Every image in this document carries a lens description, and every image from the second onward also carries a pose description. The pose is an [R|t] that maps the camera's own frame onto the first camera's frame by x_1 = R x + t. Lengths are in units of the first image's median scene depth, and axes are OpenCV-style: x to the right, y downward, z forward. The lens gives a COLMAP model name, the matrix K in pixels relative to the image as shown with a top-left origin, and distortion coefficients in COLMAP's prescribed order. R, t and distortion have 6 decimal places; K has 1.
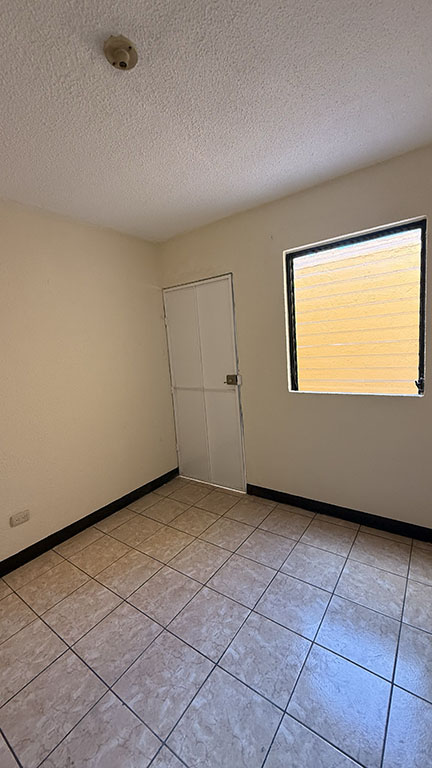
lens RADIAL K [[306.6, 0, 216.0], [0, 306.6, 384.0], [0, 0, 1]] dist [0.000164, -0.000346]
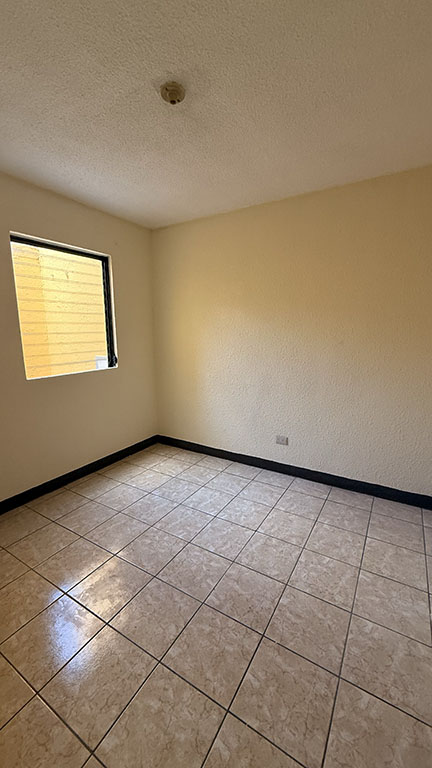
lens RADIAL K [[306.6, 0, 216.0], [0, 306.6, 384.0], [0, 0, 1]] dist [0.000164, -0.000346]
pose [[-0.082581, -0.101379, 0.991414, -1.135634], [0.146605, 0.982754, 0.112705, 0.024534], [-0.985742, 0.154653, -0.066294, 0.706332]]
